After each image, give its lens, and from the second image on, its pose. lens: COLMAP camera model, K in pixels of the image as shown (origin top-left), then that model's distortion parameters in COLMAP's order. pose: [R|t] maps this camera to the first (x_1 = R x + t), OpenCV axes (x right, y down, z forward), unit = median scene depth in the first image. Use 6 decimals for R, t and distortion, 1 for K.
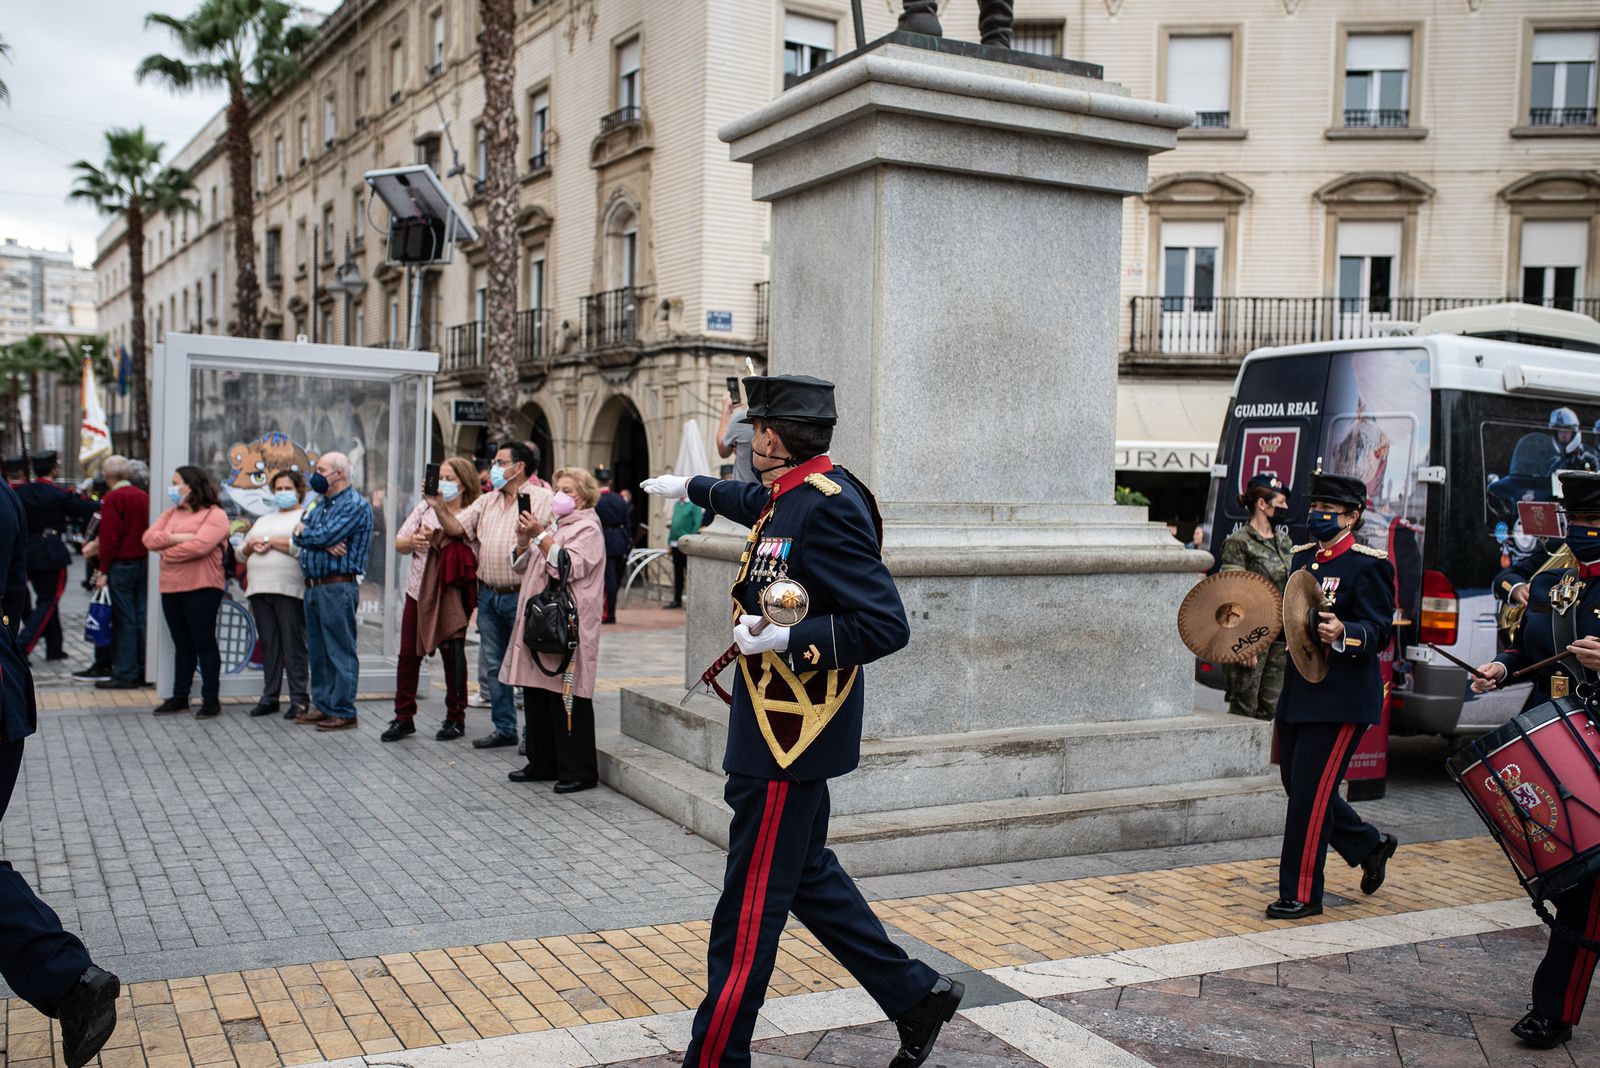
lens RADIAL K [[1516.6, 0, 800.0], [0, 1516.6, 534.0], [0, 0, 1]] dist [0.000460, 0.082275]
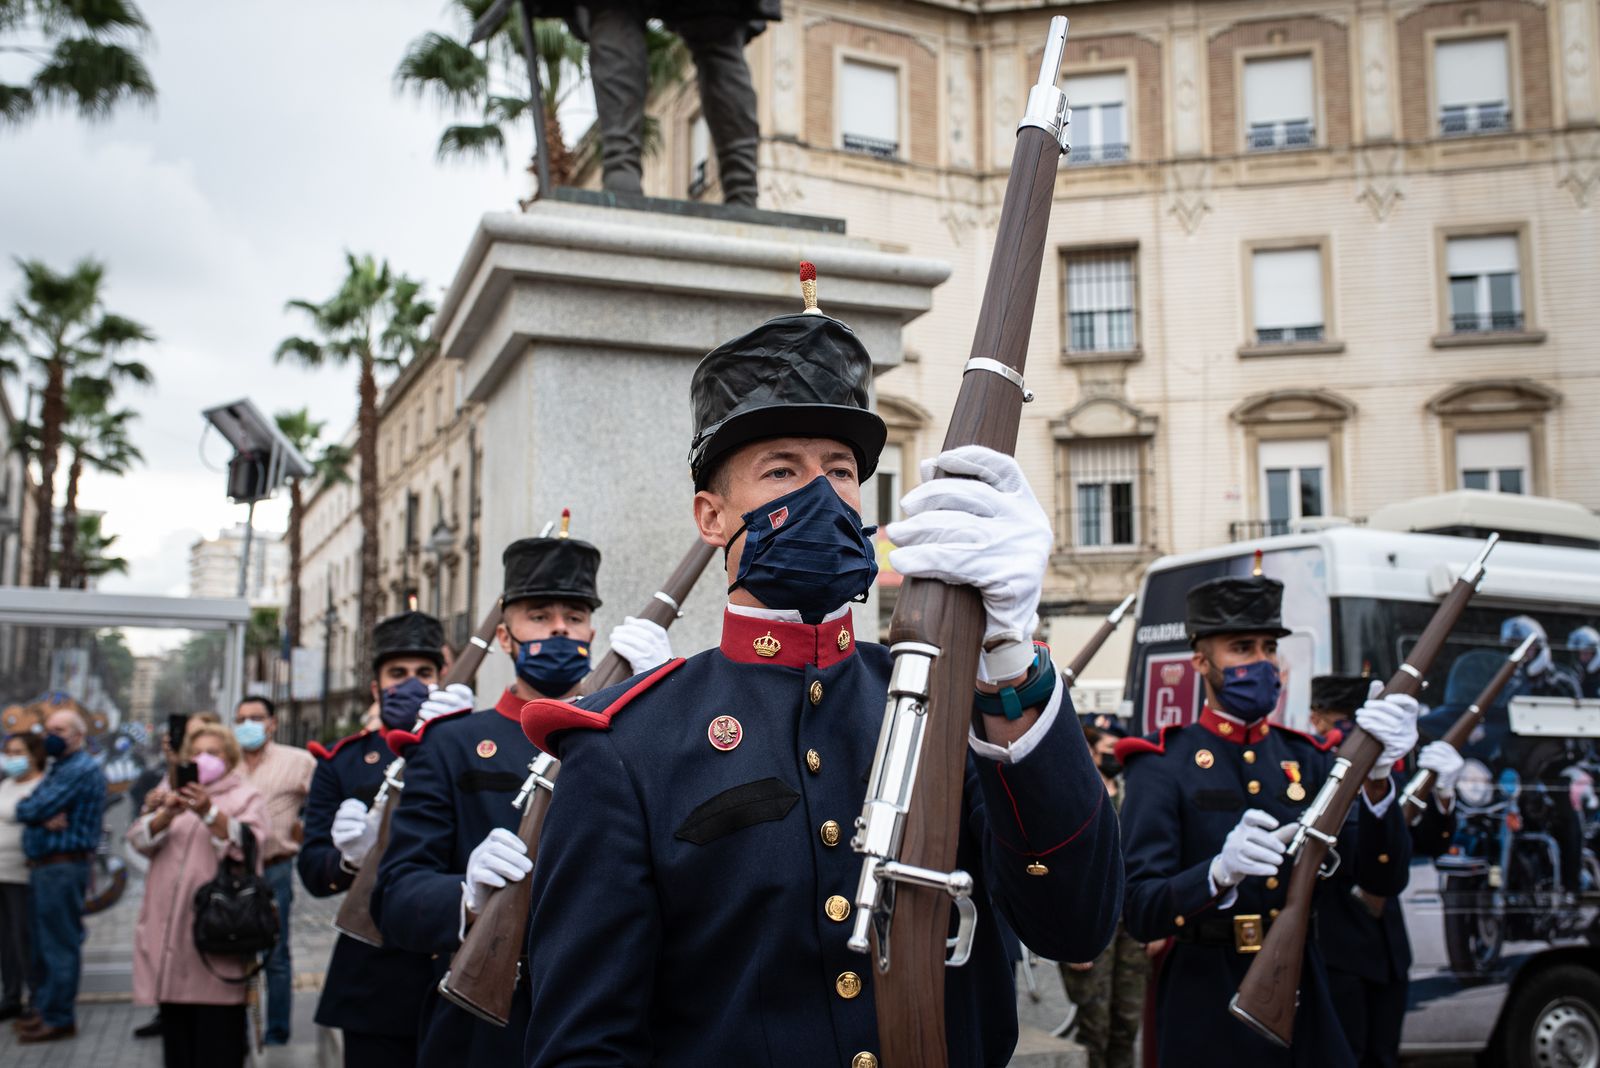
lens RADIAL K [[1529.9, 0, 800.0], [0, 1529.9, 534.0], [0, 0, 1]] dist [-0.027320, 0.086057]
pose [[0.991067, -0.038369, -0.127727, 0.084813], [0.016793, 0.986001, -0.165890, -0.000568], [0.132304, 0.162263, 0.977838, 0.065330]]
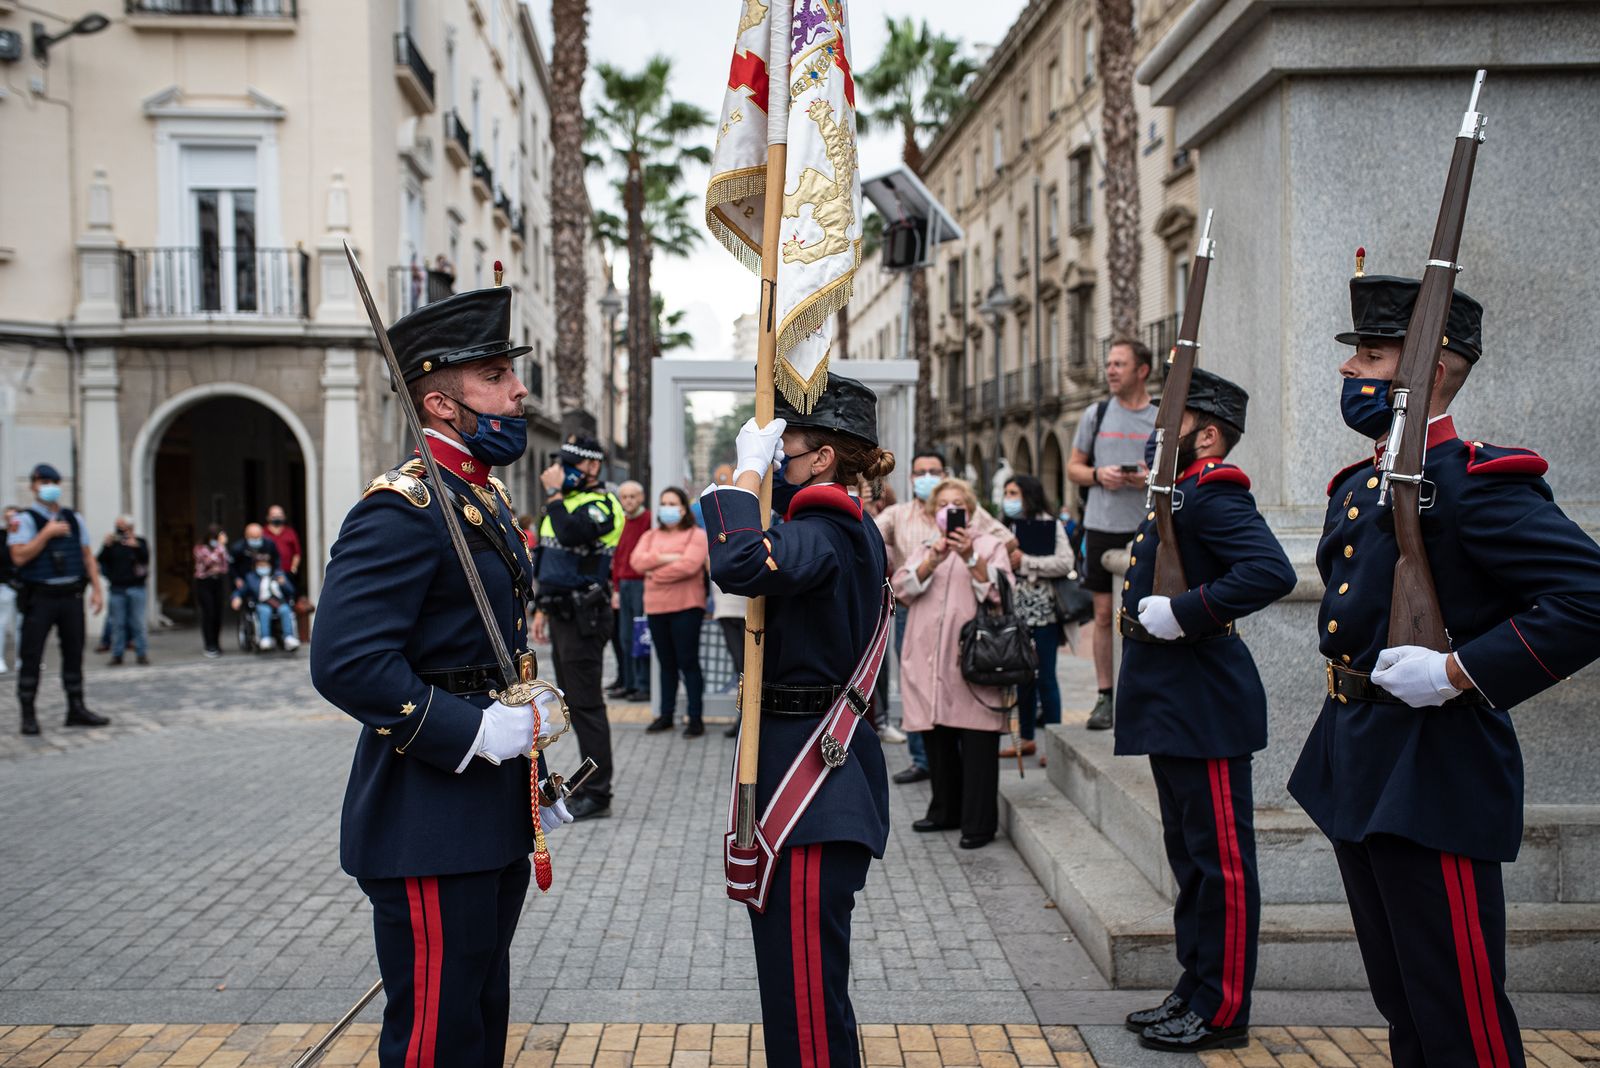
lens RADIAL K [[1516.6, 0, 800.0], [0, 1516.6, 534.0], [0, 0, 1]] dist [0.000460, 0.082275]
pose [[0.892183, -0.016899, -0.451358, 0.051406], [0.012161, 0.999836, -0.013397, 0.000269], [0.451511, 0.006464, 0.892242, 0.051938]]
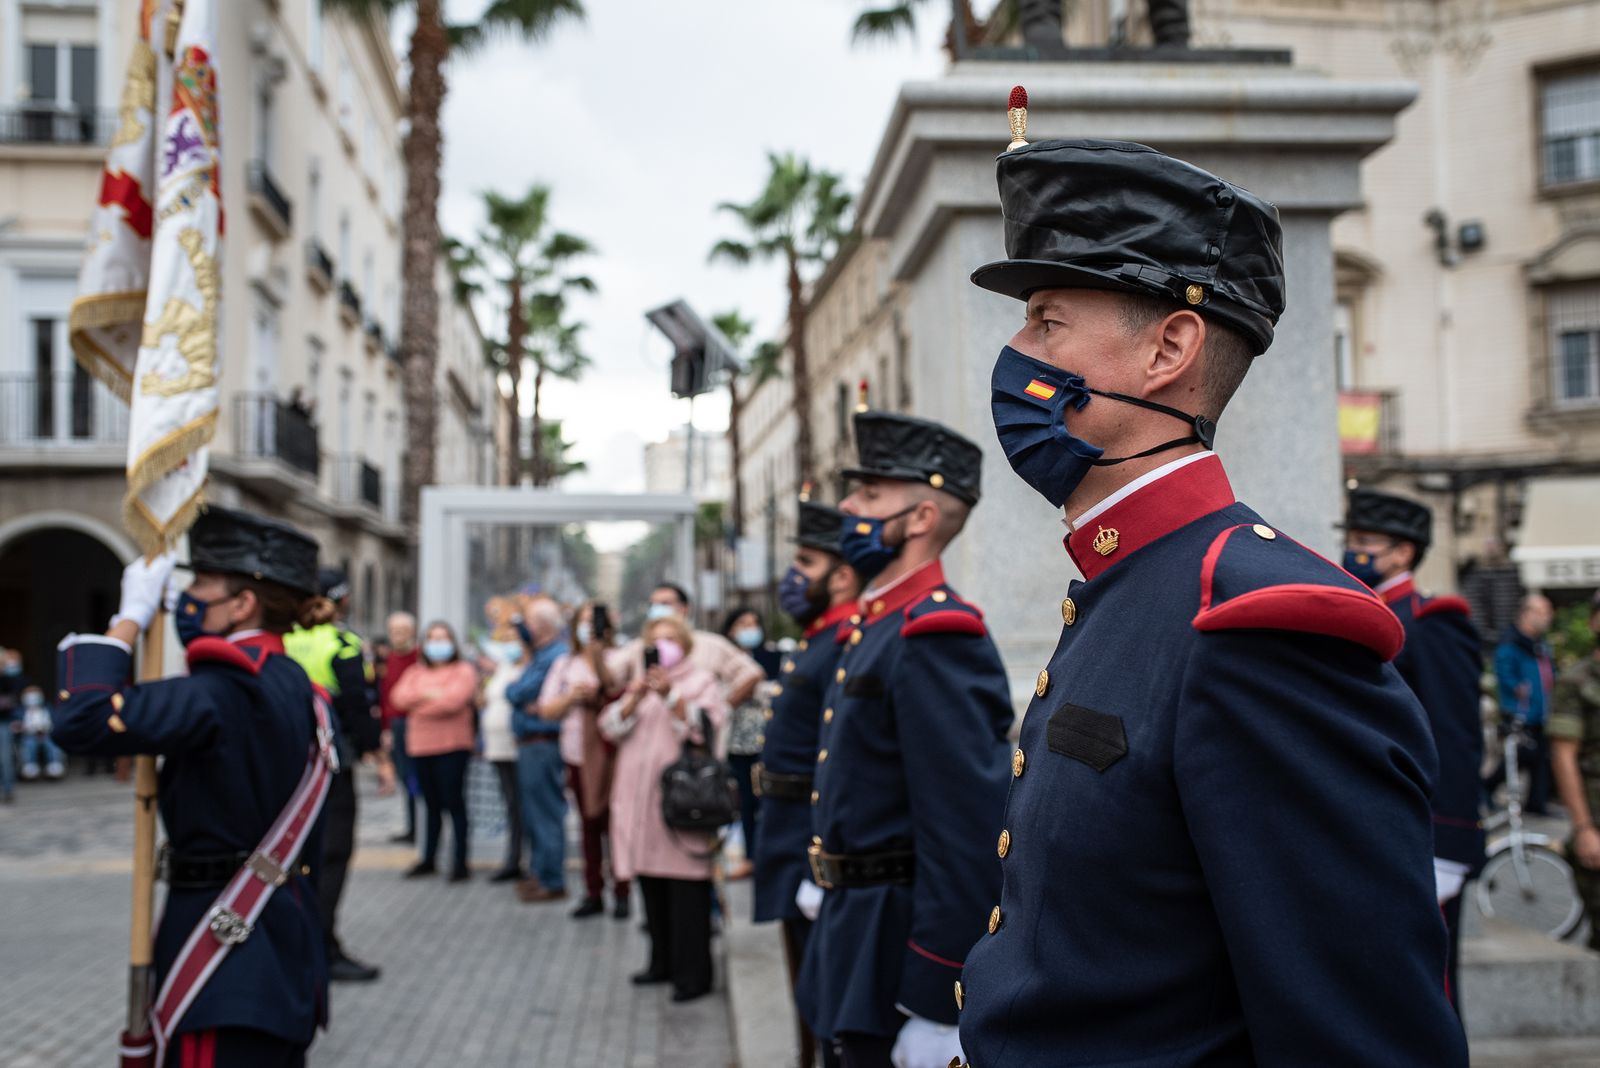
lens RADIAL K [[1532.3, 0, 800.0], [0, 1532.3, 534.0], [0, 0, 1]] dist [-0.008328, 0.002143]
pose [[0.915235, -0.057128, -0.398849, 0.081714], [0.020620, 0.995241, -0.095234, -0.000903], [0.402392, 0.078937, 0.912058, 0.072446]]
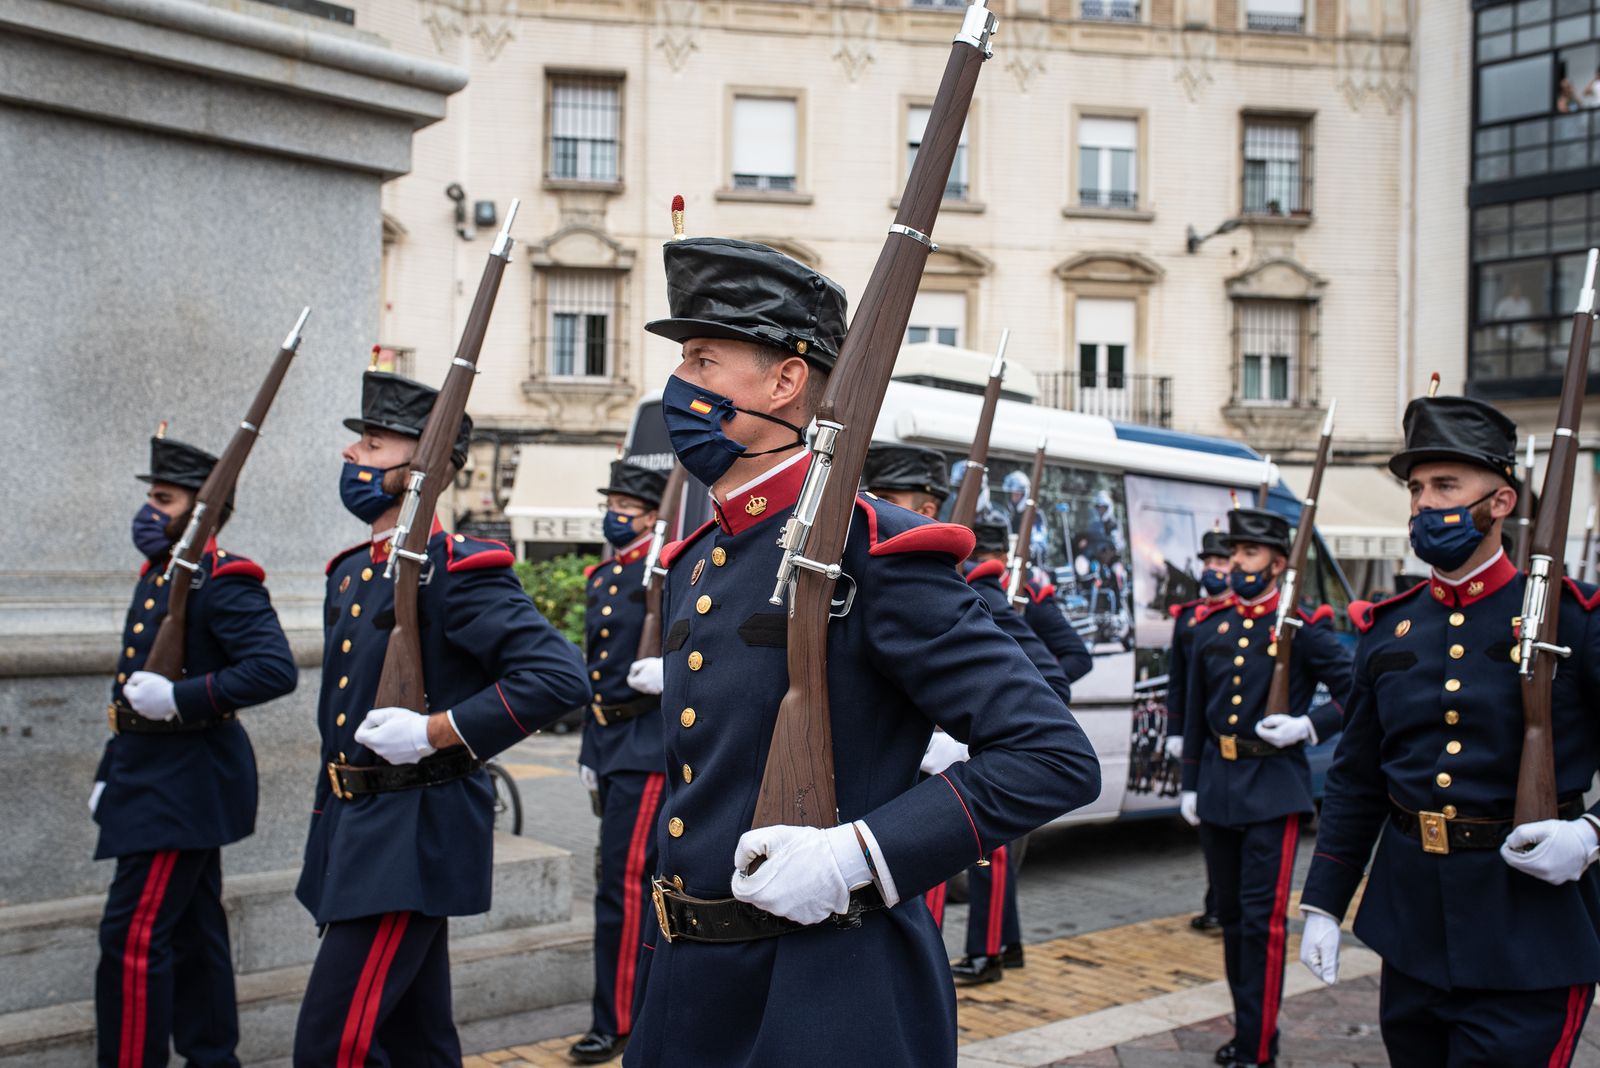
lens RADIAL K [[1526.0, 0, 800.0], [0, 1526.0, 534.0], [0, 0, 1]] dist [-0.023568, 0.103323]
pose [[0.975817, -0.000348, 0.218587, 0.077616], [0.011557, 0.998682, -0.050000, 0.000439], [-0.218281, 0.051317, 0.974536, 0.063132]]
